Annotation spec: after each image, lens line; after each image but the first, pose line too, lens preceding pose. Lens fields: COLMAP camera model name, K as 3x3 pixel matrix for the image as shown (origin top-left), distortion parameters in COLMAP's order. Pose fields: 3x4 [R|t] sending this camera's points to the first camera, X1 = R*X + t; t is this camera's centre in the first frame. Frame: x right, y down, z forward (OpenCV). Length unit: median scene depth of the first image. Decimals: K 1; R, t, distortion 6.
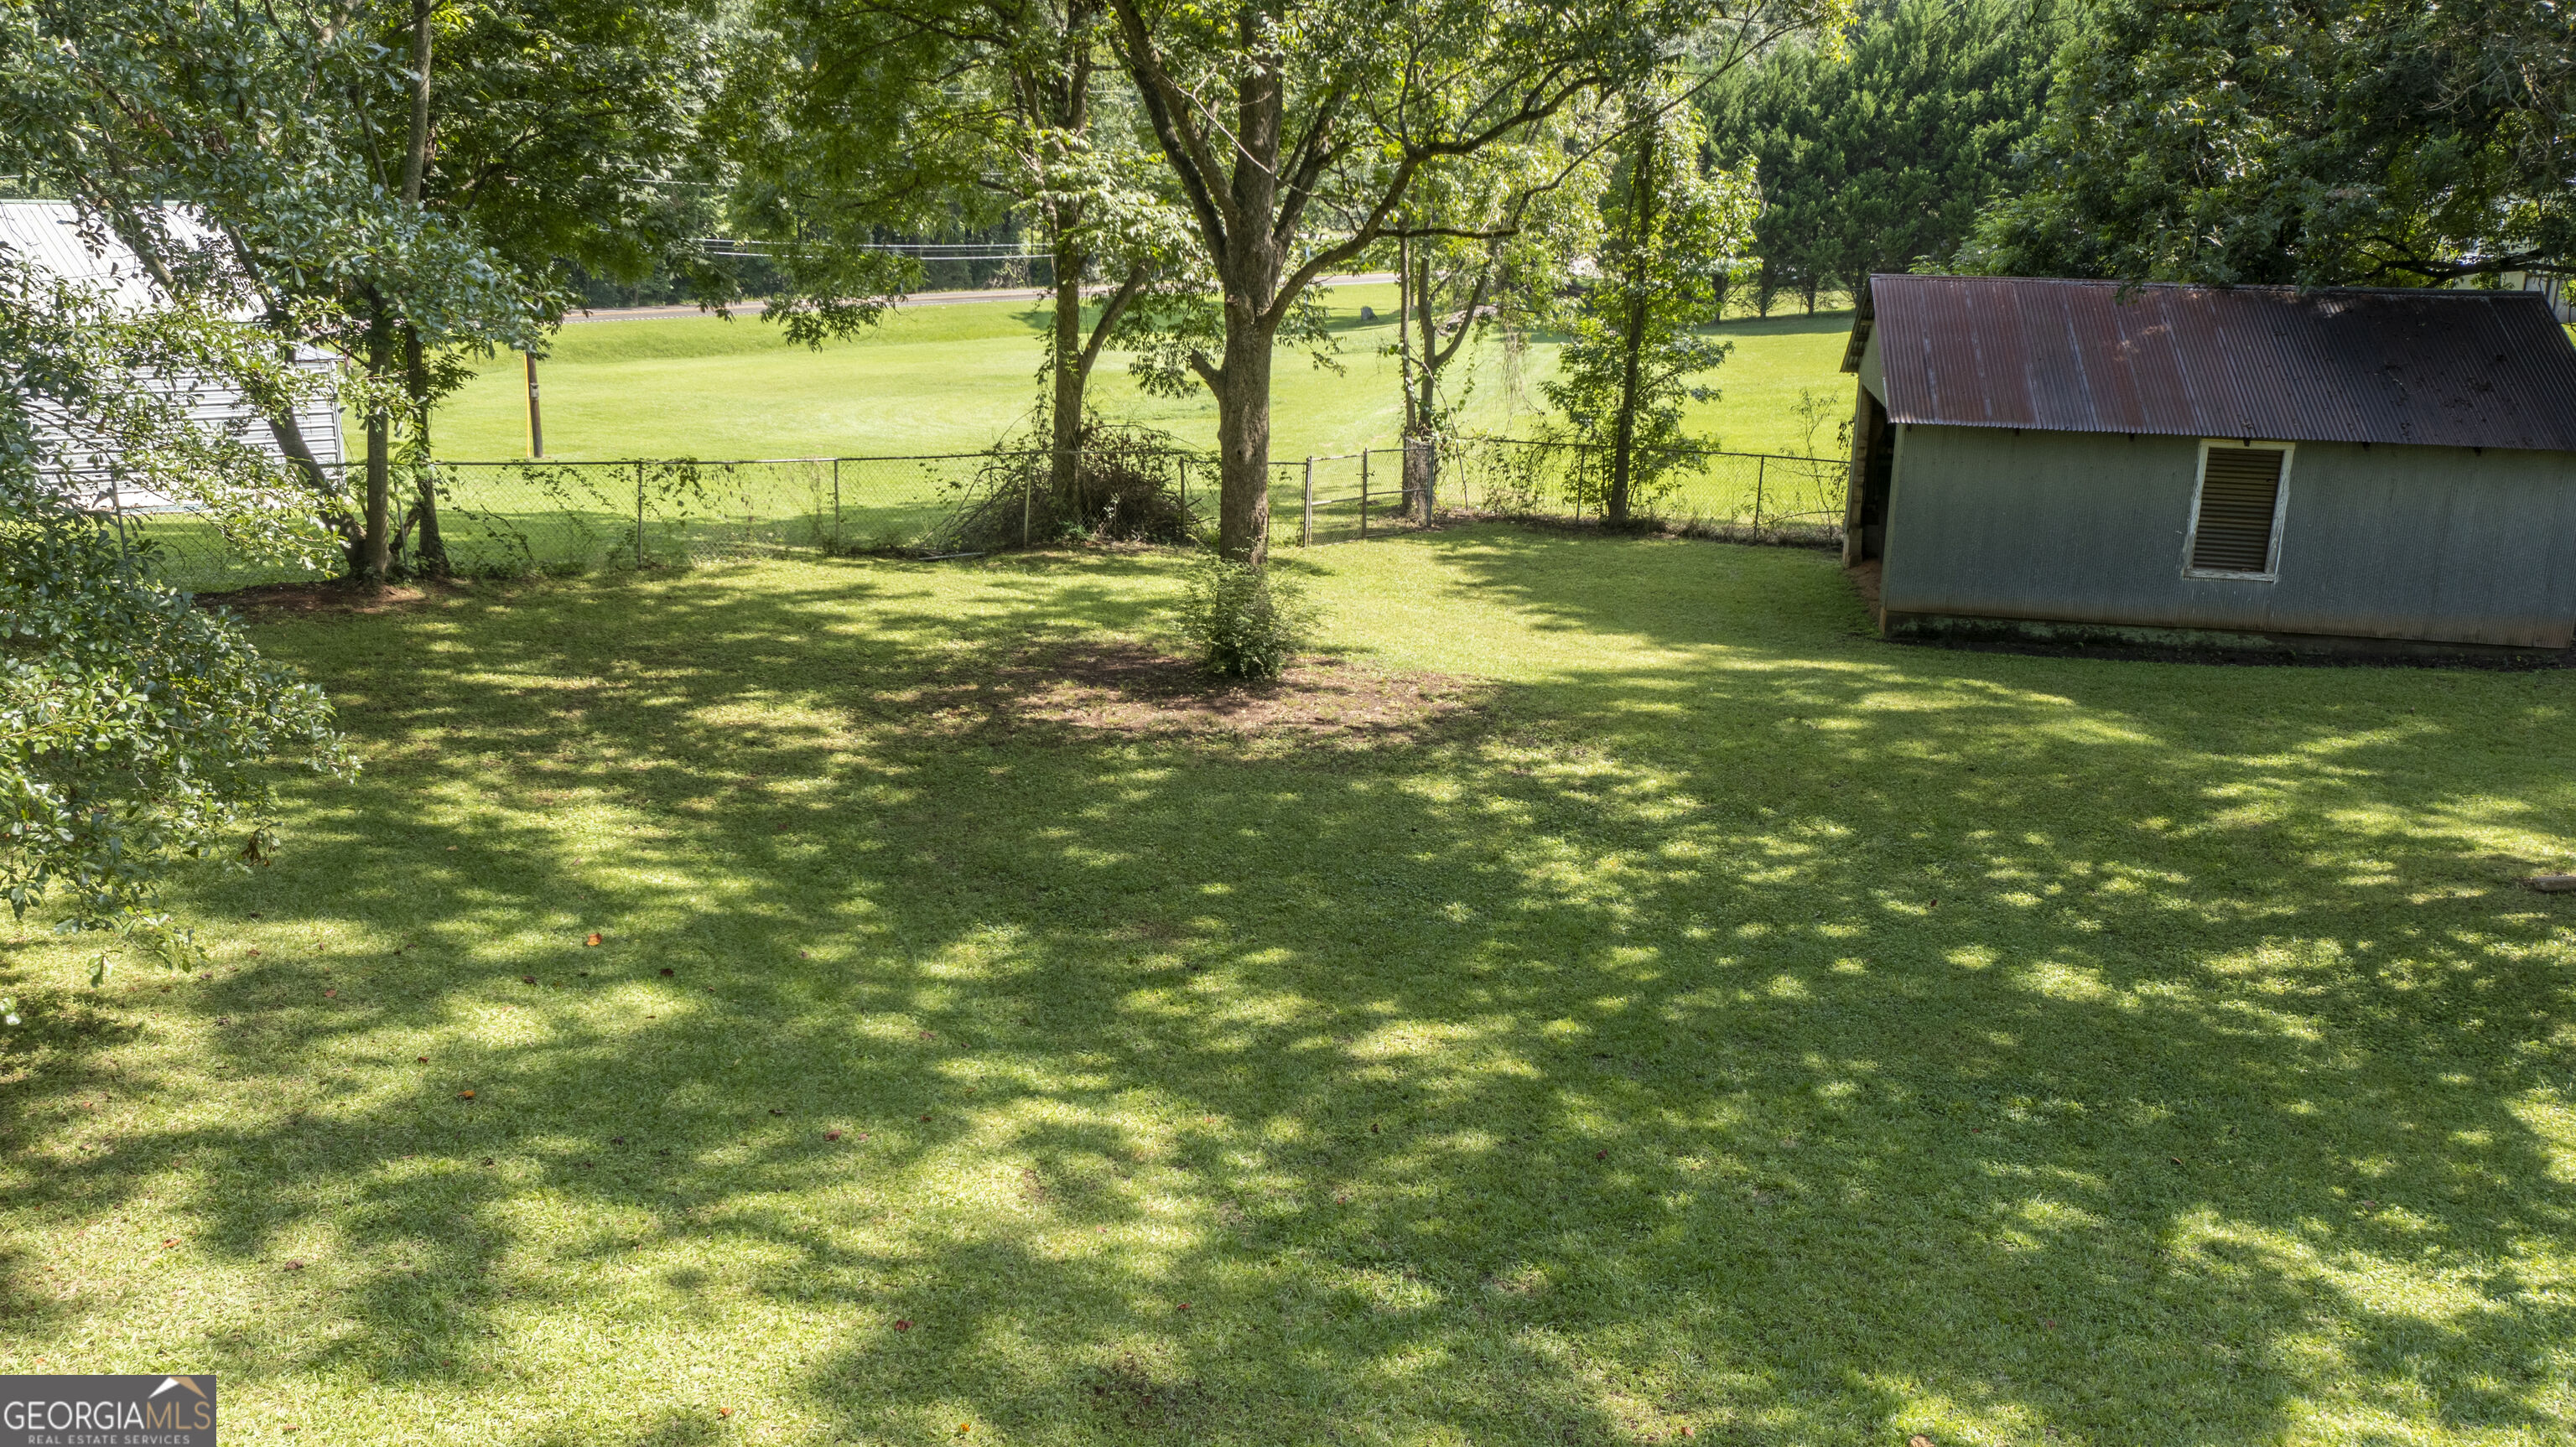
lens RADIAL K [[2040.4, 0, 1298.4], [0, 2040.4, 746.2], [0, 0, 1]] dist [-0.009509, 0.009946]
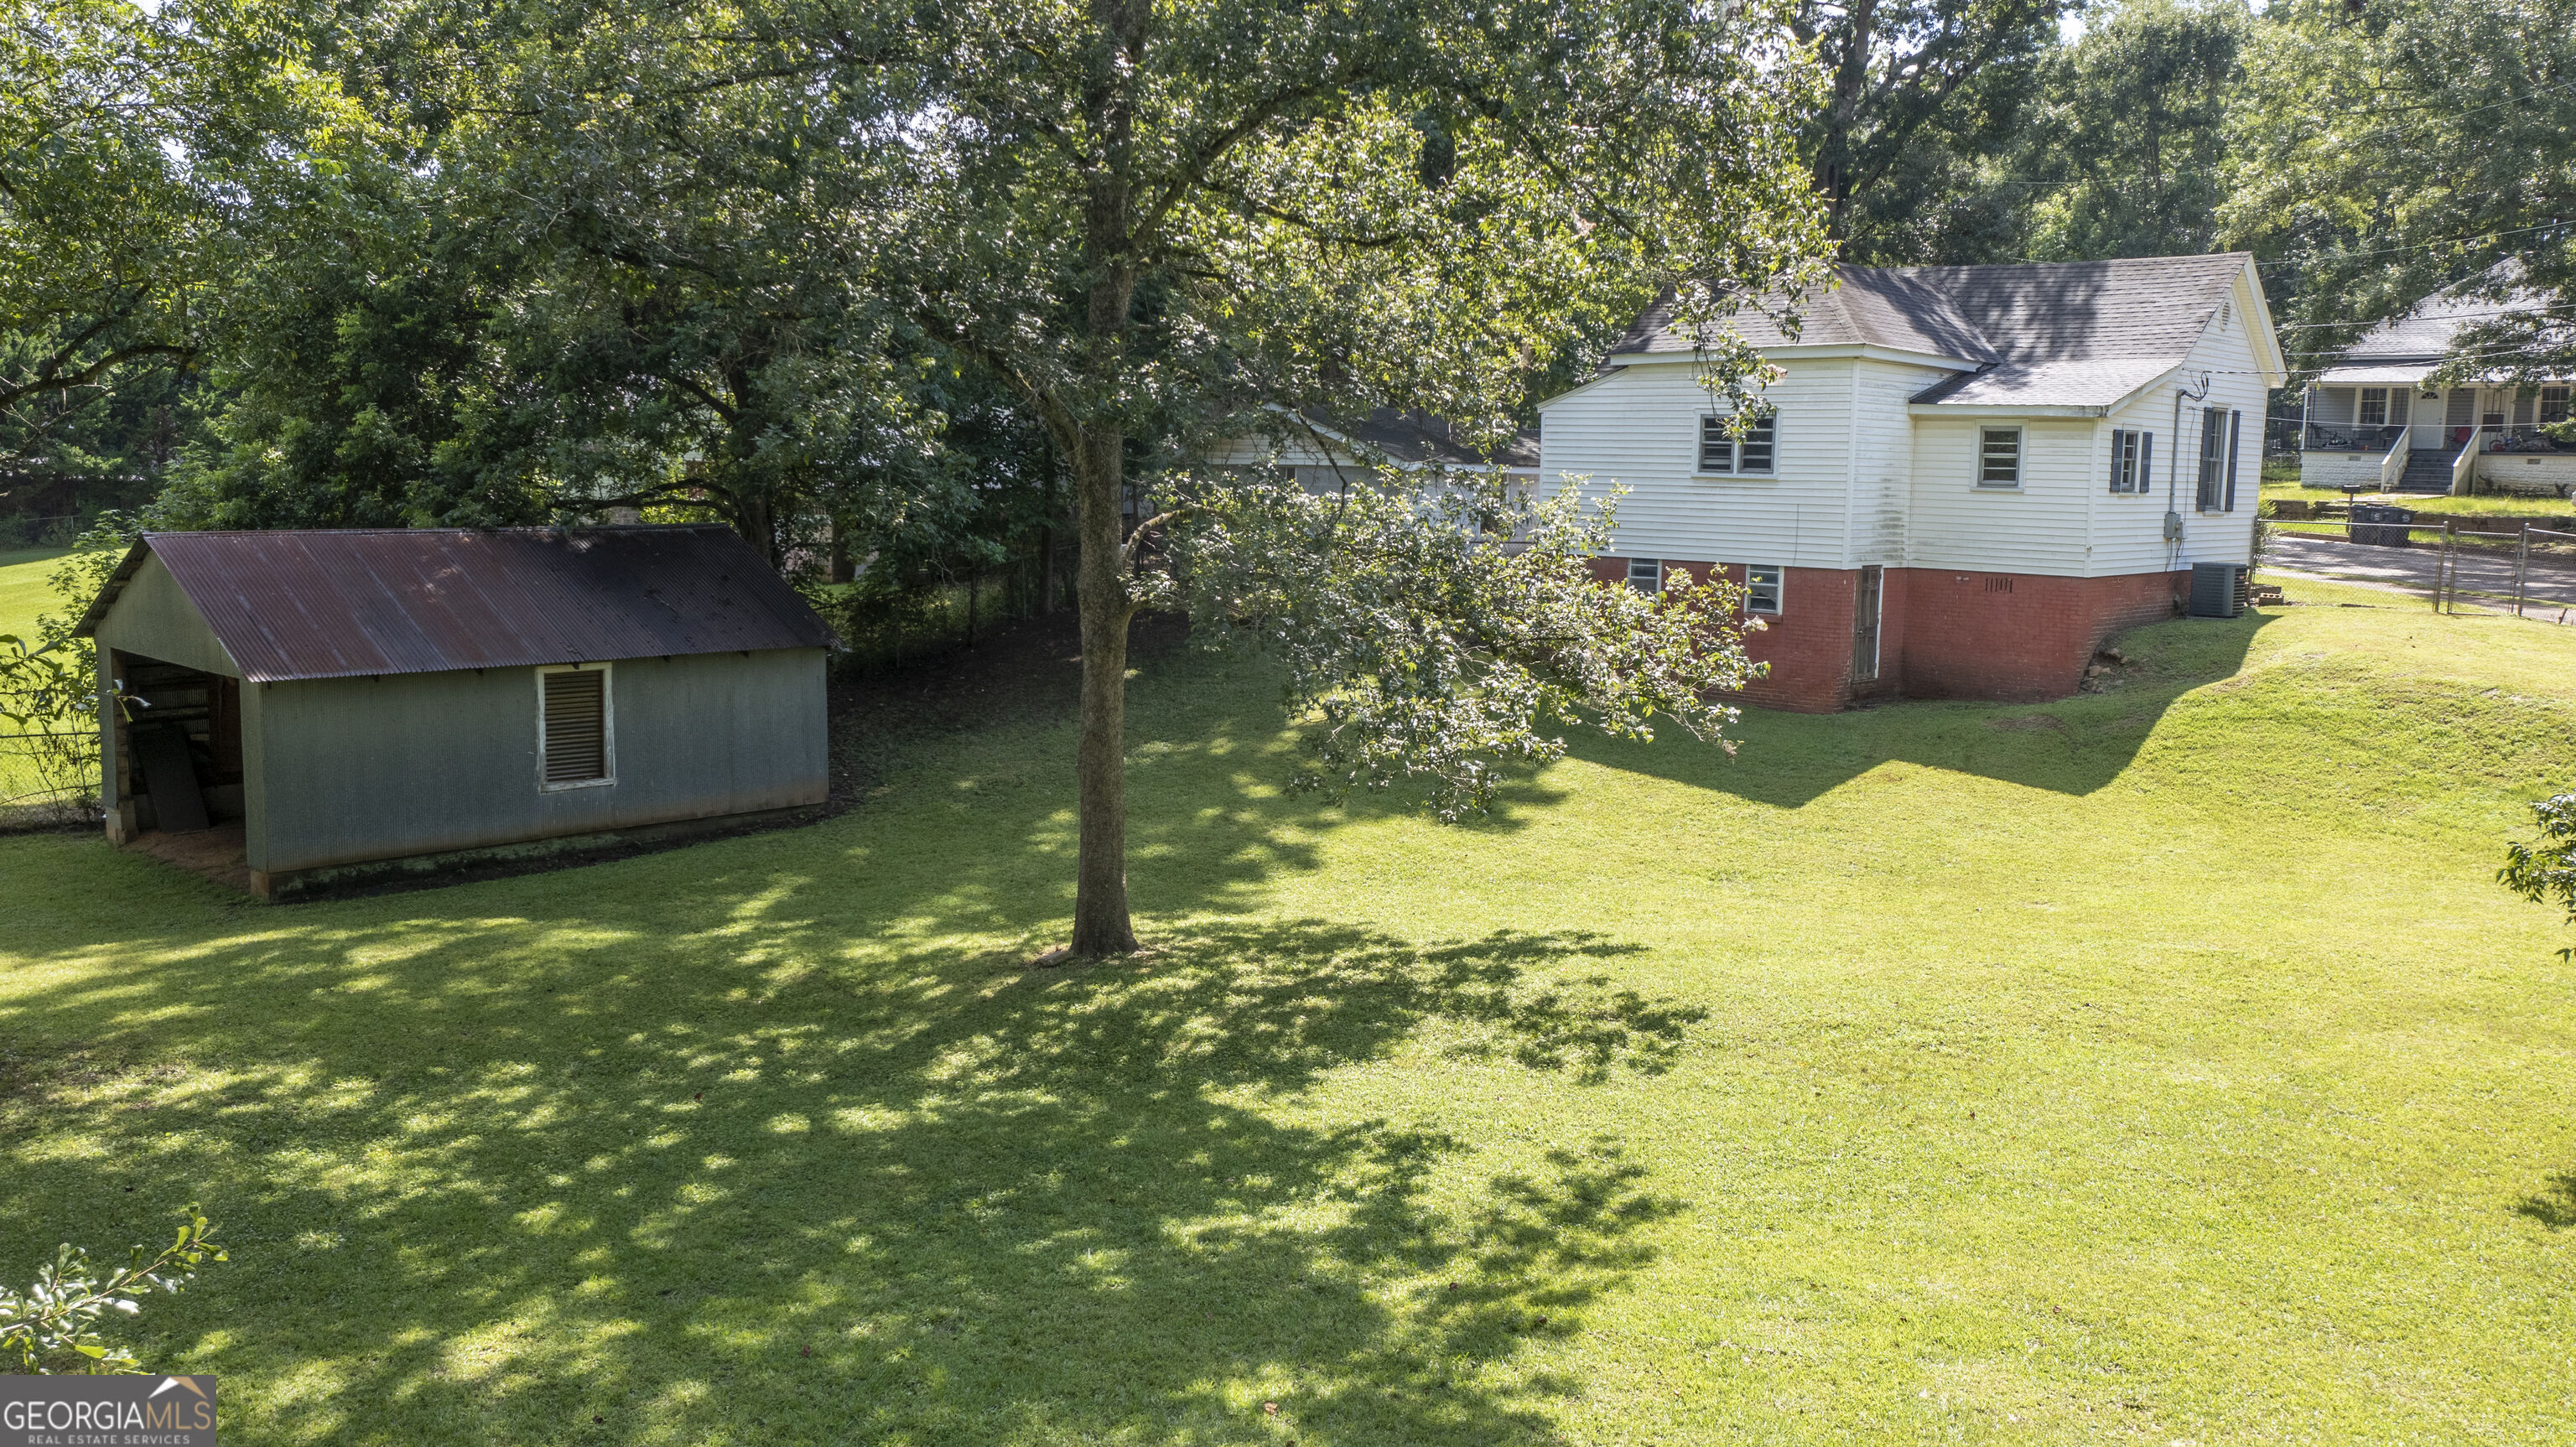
lens RADIAL K [[2040.4, 0, 1302.3], [0, 2040.4, 709.4], [0, 0, 1]] dist [-0.009509, 0.009946]
pose [[0.555761, -0.115115, 0.823333, -0.354717], [0.218041, 0.975881, -0.010738, -0.039920], [-0.802239, 0.185488, 0.567456, 0.072525]]
